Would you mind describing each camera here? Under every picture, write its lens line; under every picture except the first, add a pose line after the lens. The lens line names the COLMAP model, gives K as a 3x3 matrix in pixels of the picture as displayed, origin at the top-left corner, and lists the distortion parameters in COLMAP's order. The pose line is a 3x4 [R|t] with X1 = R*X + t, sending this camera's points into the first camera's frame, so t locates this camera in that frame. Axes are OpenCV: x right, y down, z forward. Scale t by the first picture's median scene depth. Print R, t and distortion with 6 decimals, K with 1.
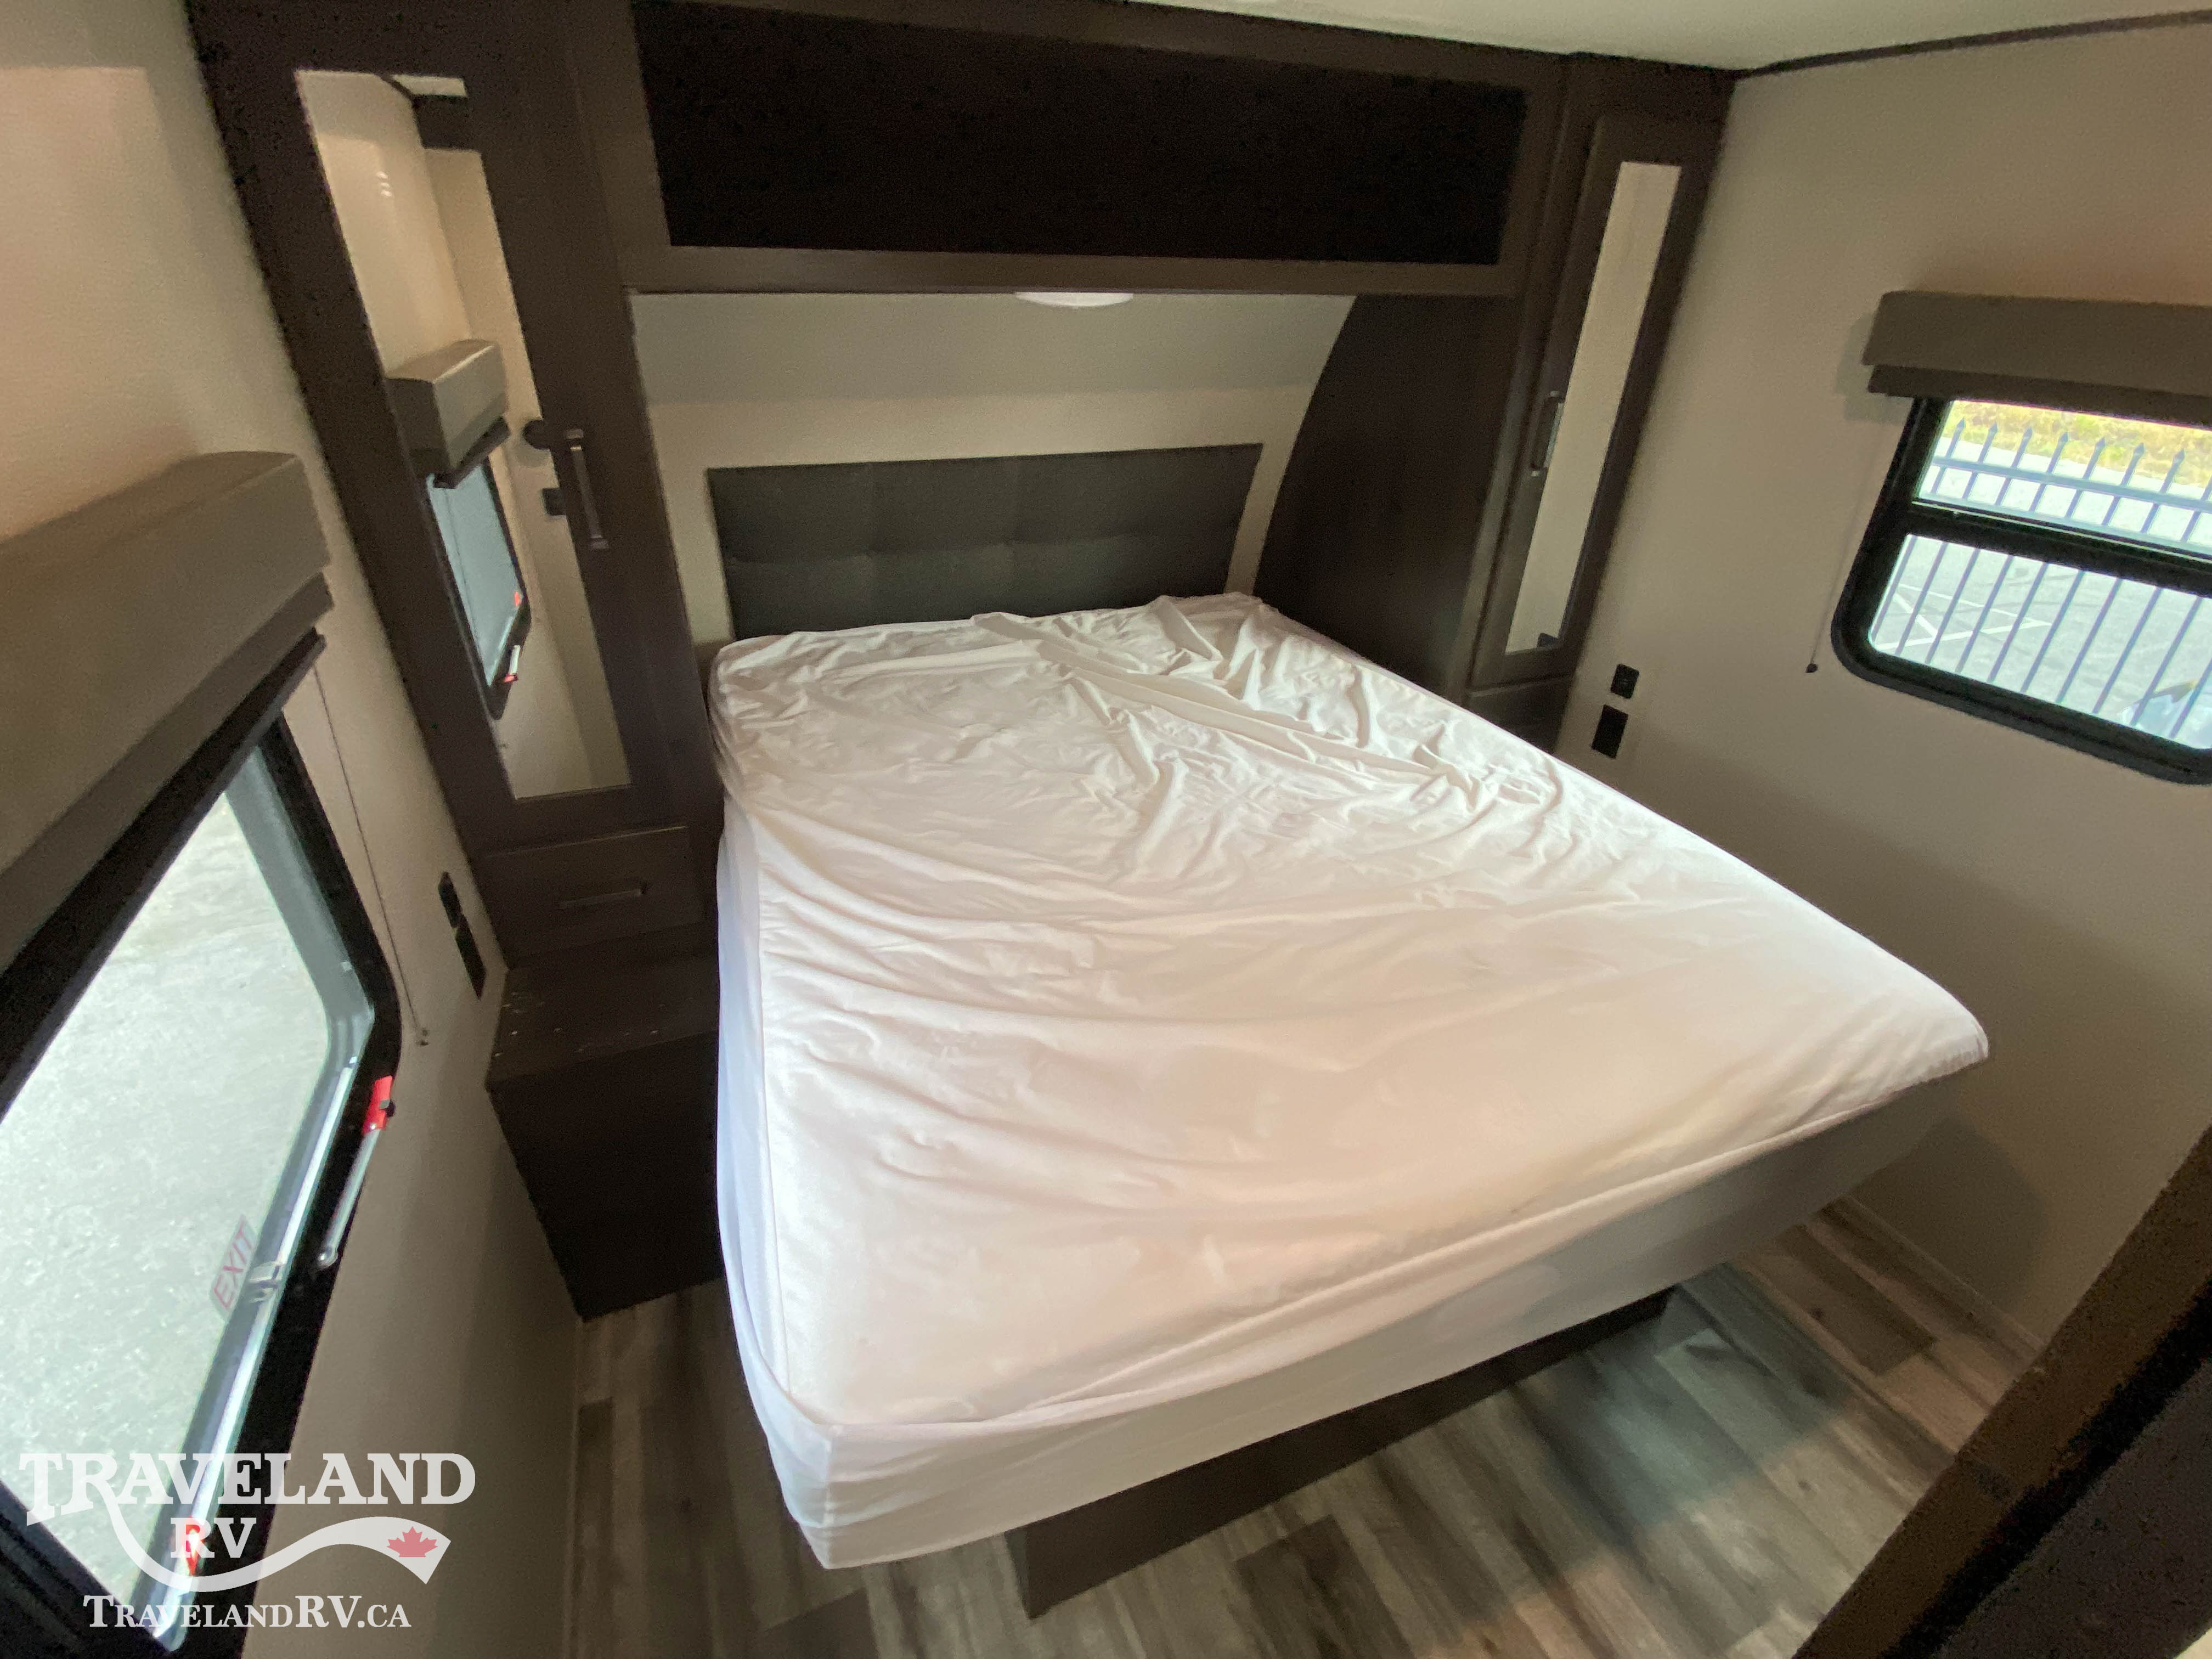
lens RADIAL K [[959.6, 0, 1100.0], [0, 959.6, 812.5], [0, 0, 1]] dist [0.033993, -0.025996]
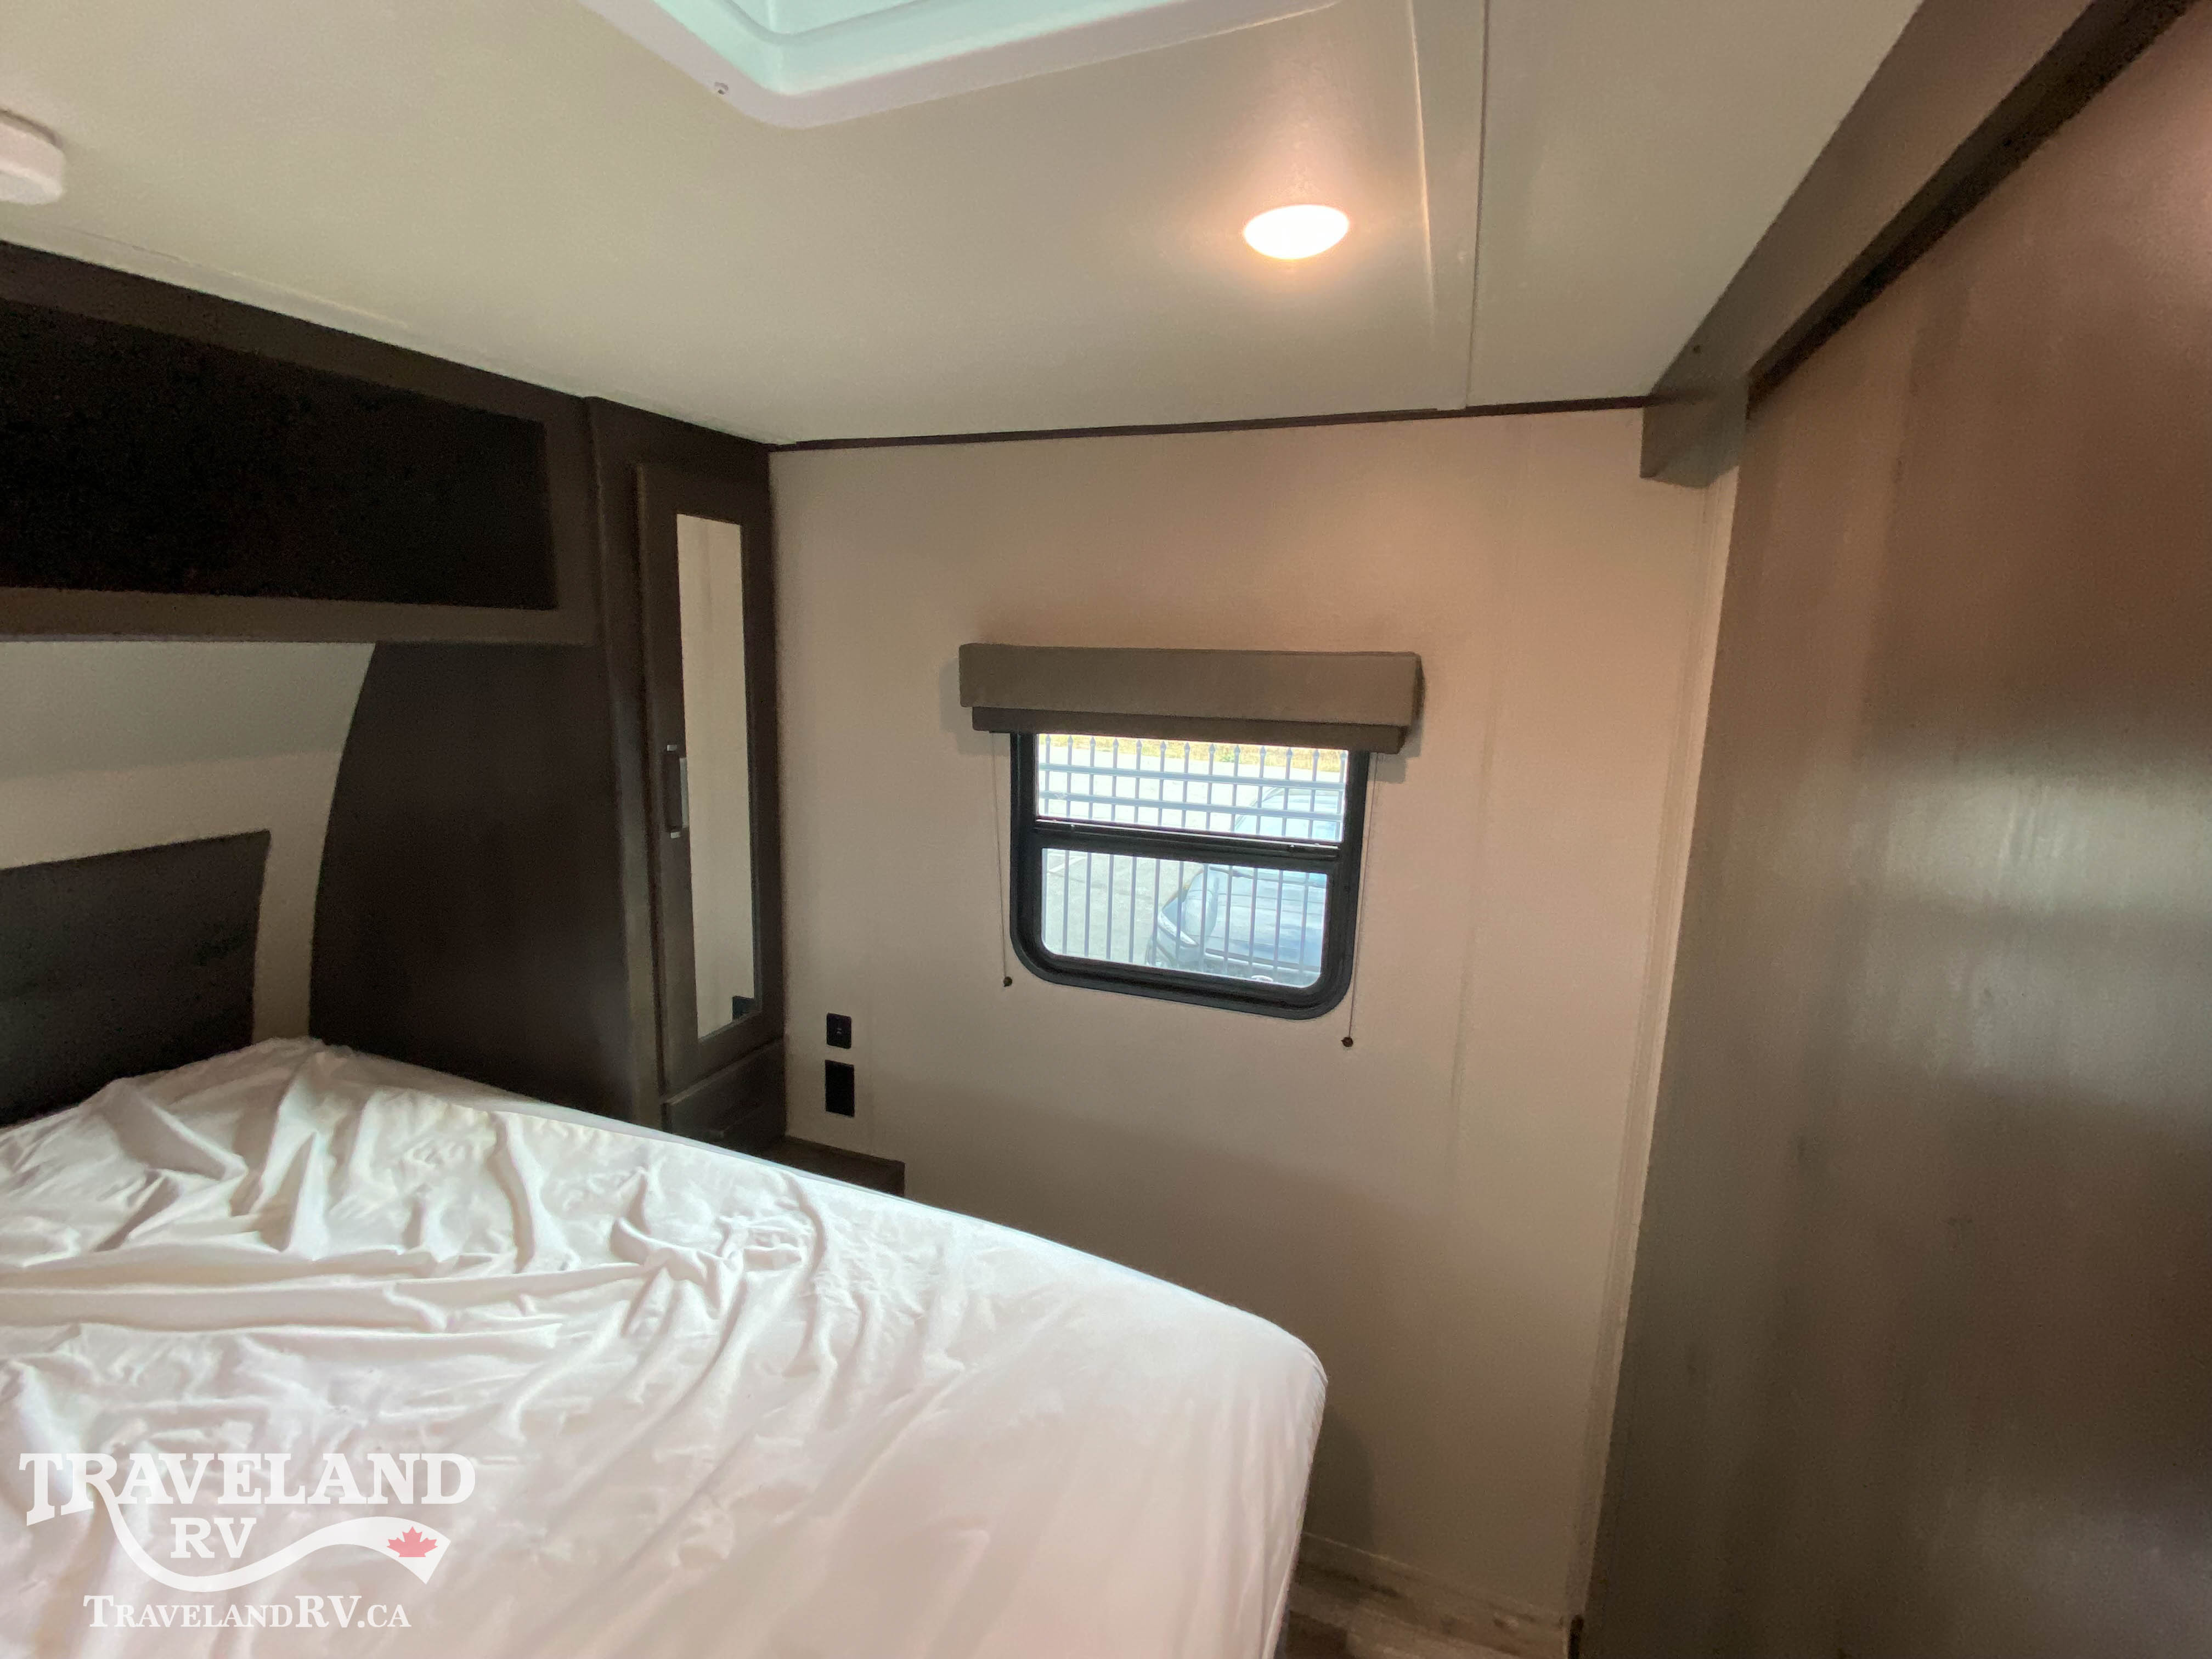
lens RADIAL K [[931.2, 0, 1106.5], [0, 931.2, 797.6], [0, 0, 1]] dist [-0.011776, -0.000506]
pose [[0.666268, -0.123202, 0.735465, 0.111941], [0.340881, 0.927500, -0.153438, -0.128494], [-0.663240, 0.352937, 0.659961, 0.211900]]
